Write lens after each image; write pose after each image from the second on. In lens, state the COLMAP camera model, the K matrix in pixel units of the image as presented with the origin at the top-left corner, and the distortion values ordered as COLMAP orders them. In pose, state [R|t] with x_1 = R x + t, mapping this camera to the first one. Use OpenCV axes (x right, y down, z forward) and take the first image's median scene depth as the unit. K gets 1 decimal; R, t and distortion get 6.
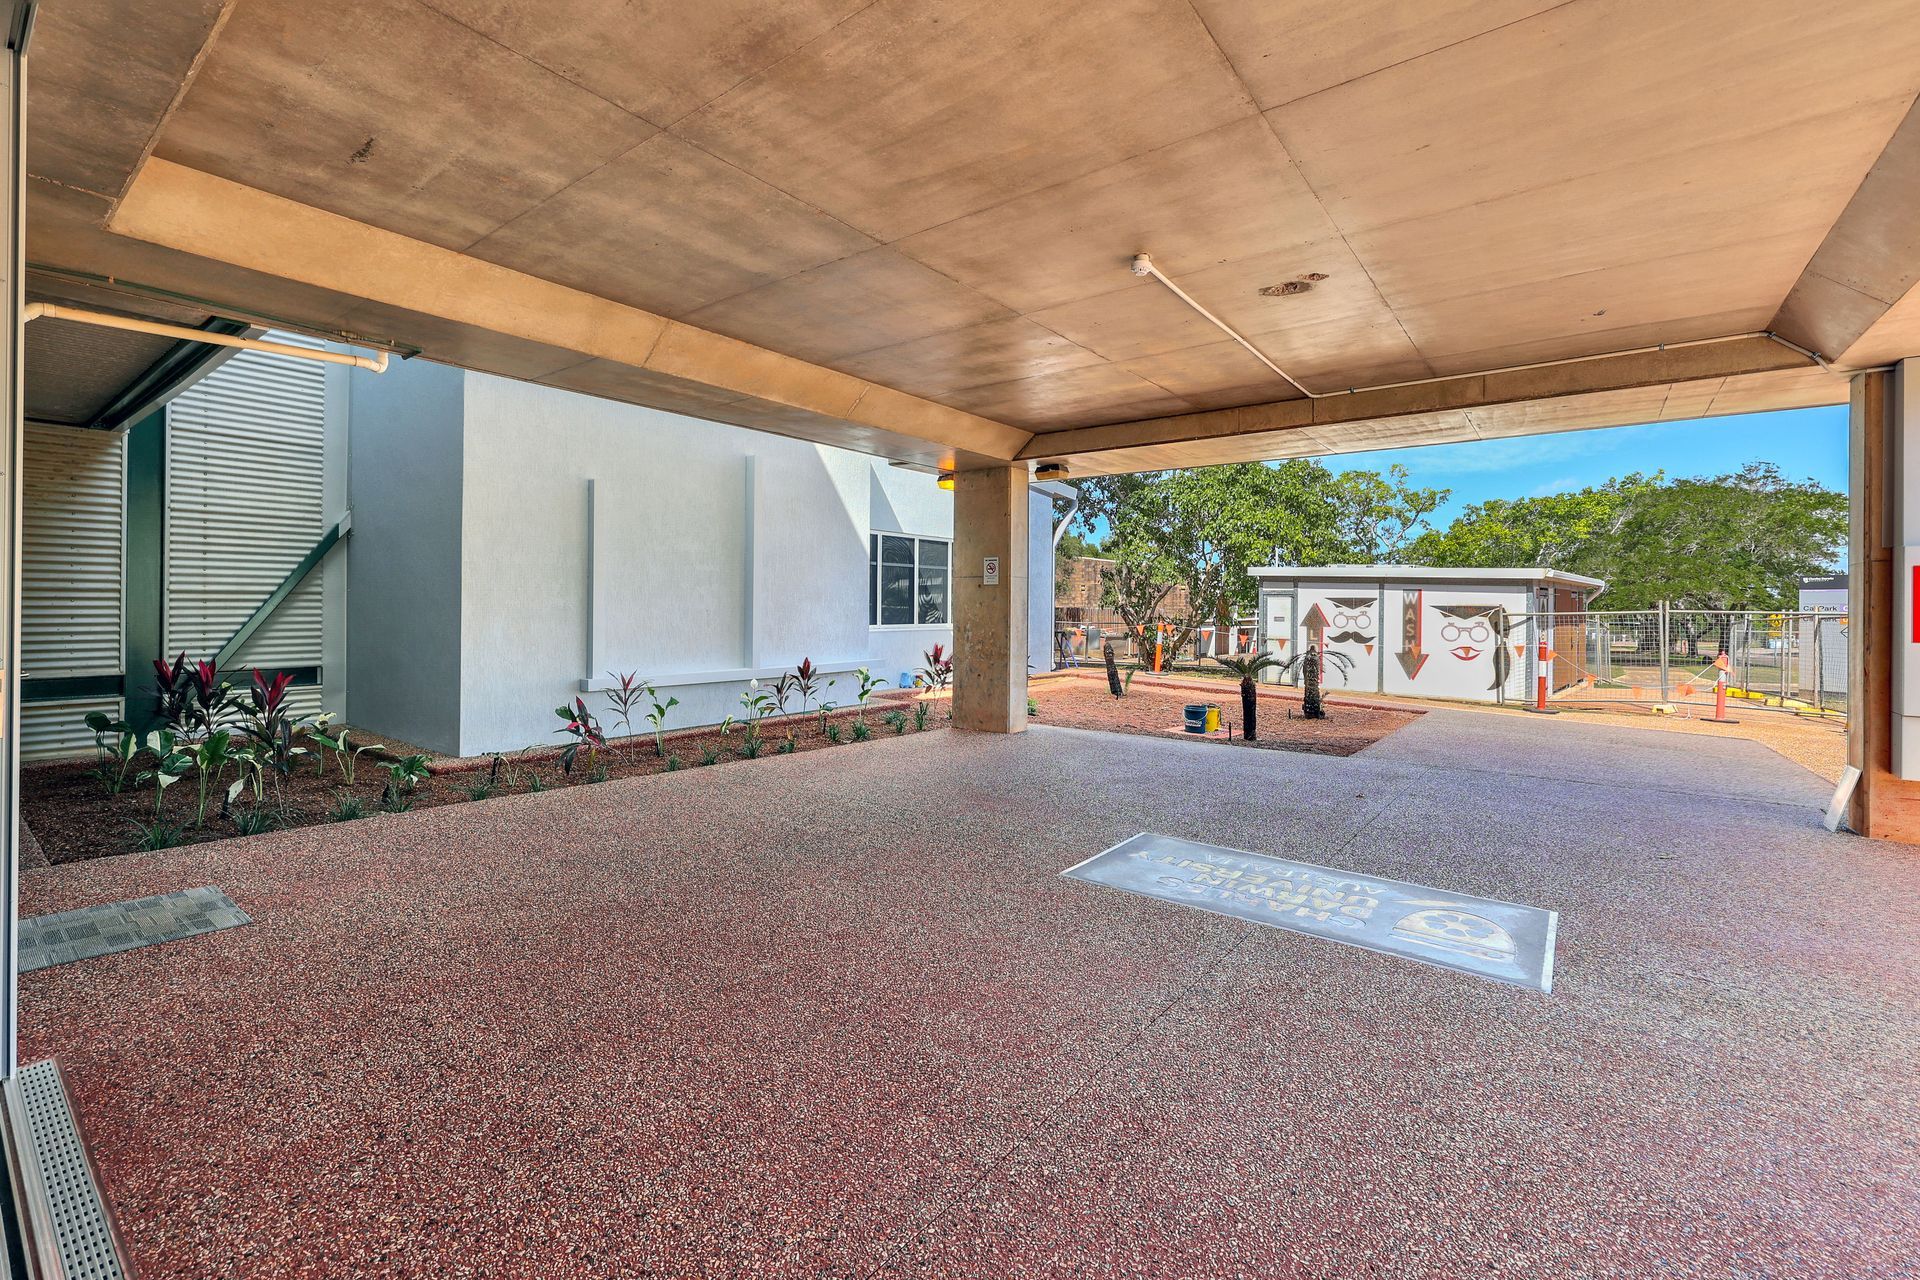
lens RADIAL K [[829.5, 0, 944.6], [0, 829.5, 612.0], [0, 0, 1]] dist [0.002254, 0.001591]
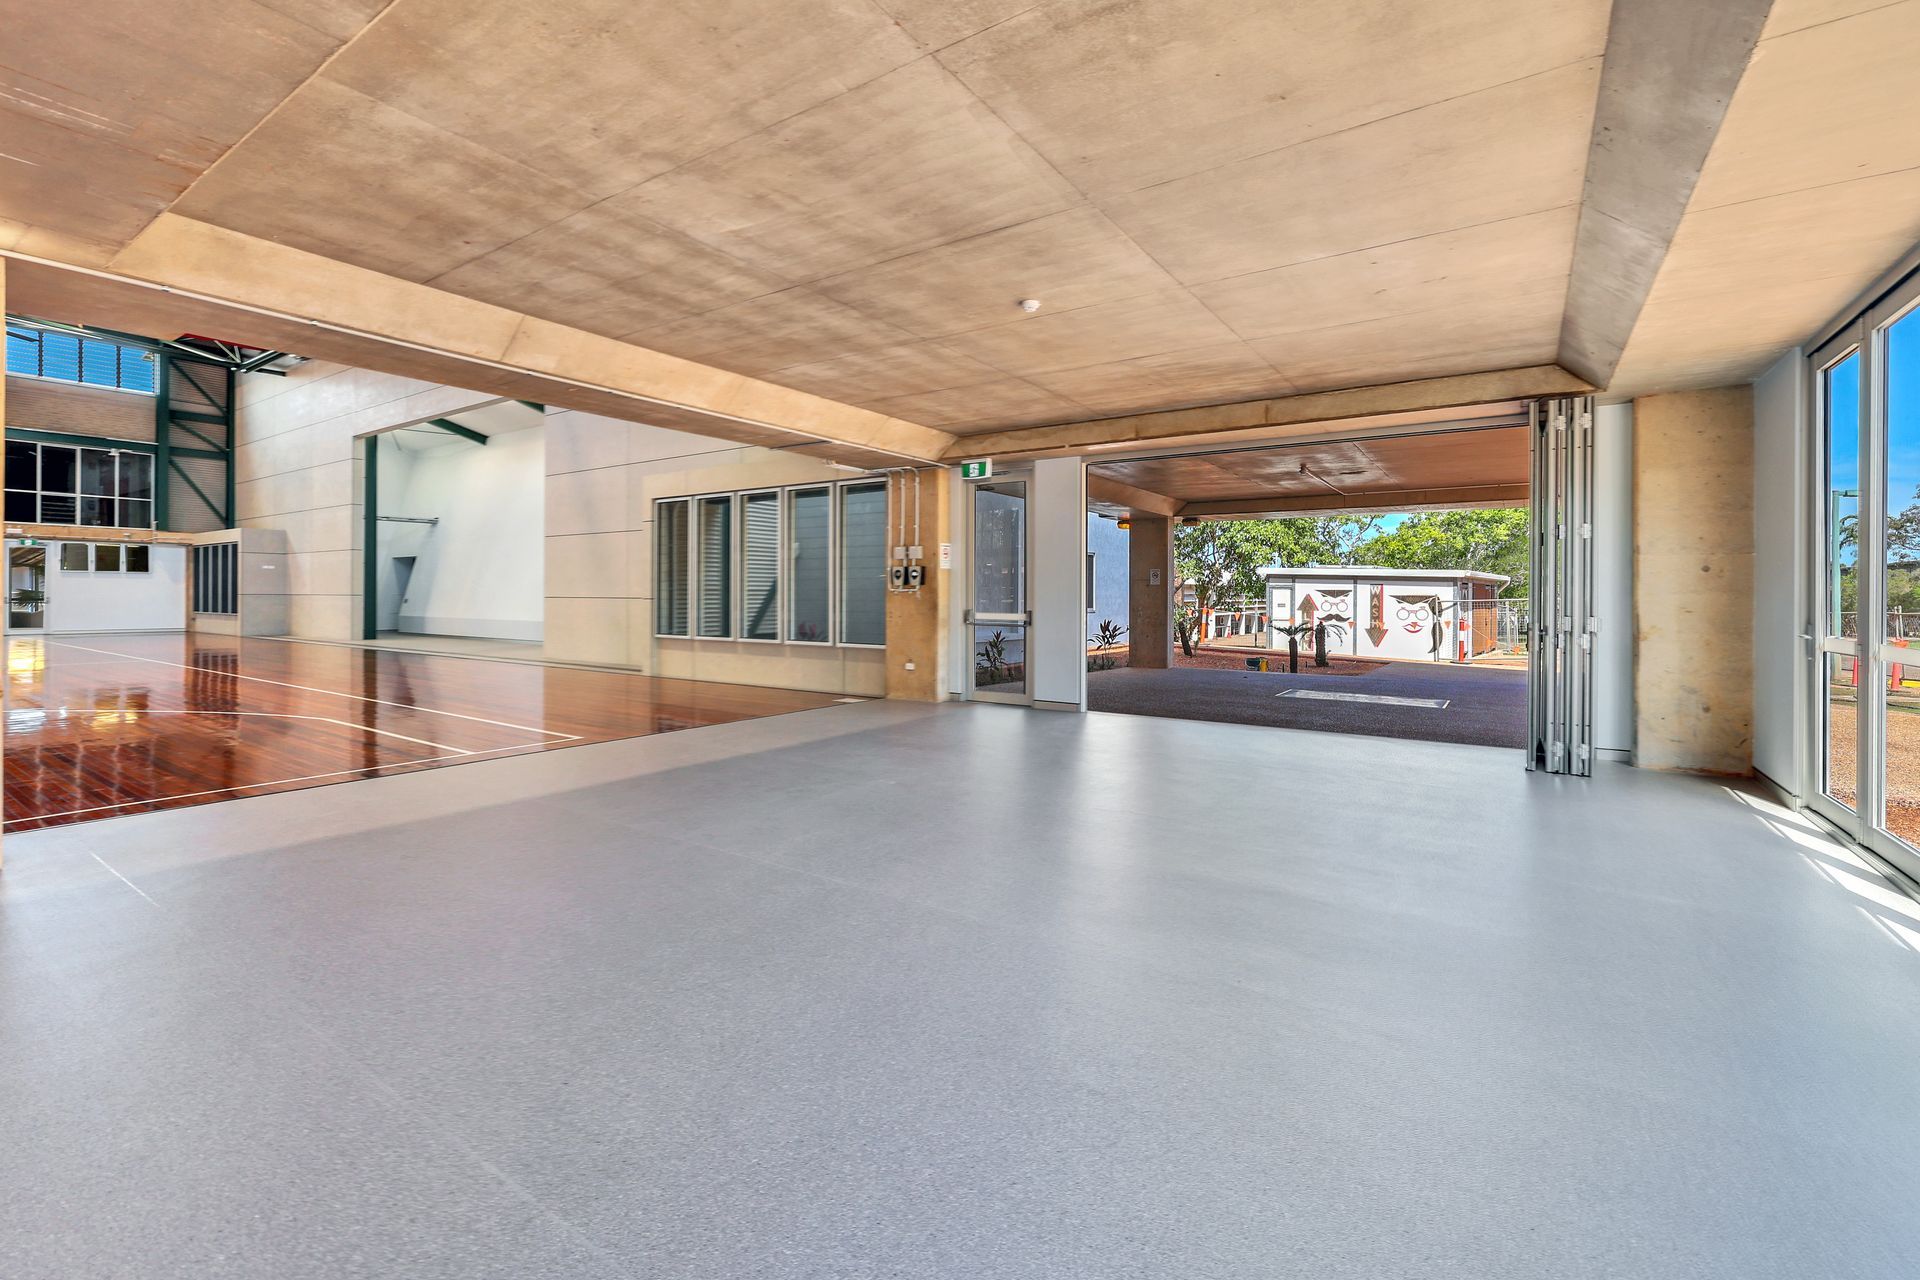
lens RADIAL K [[829.5, 0, 941.2], [0, 829.5, 602.9], [0, 0, 1]] dist [0.002254, 0.001591]
pose [[0.998803, -0.004536, 0.048694, -0.255832], [0.004550, 0.999990, -0.000186, 0.002031], [-0.048693, 0.000408, 0.998814, -0.392091]]
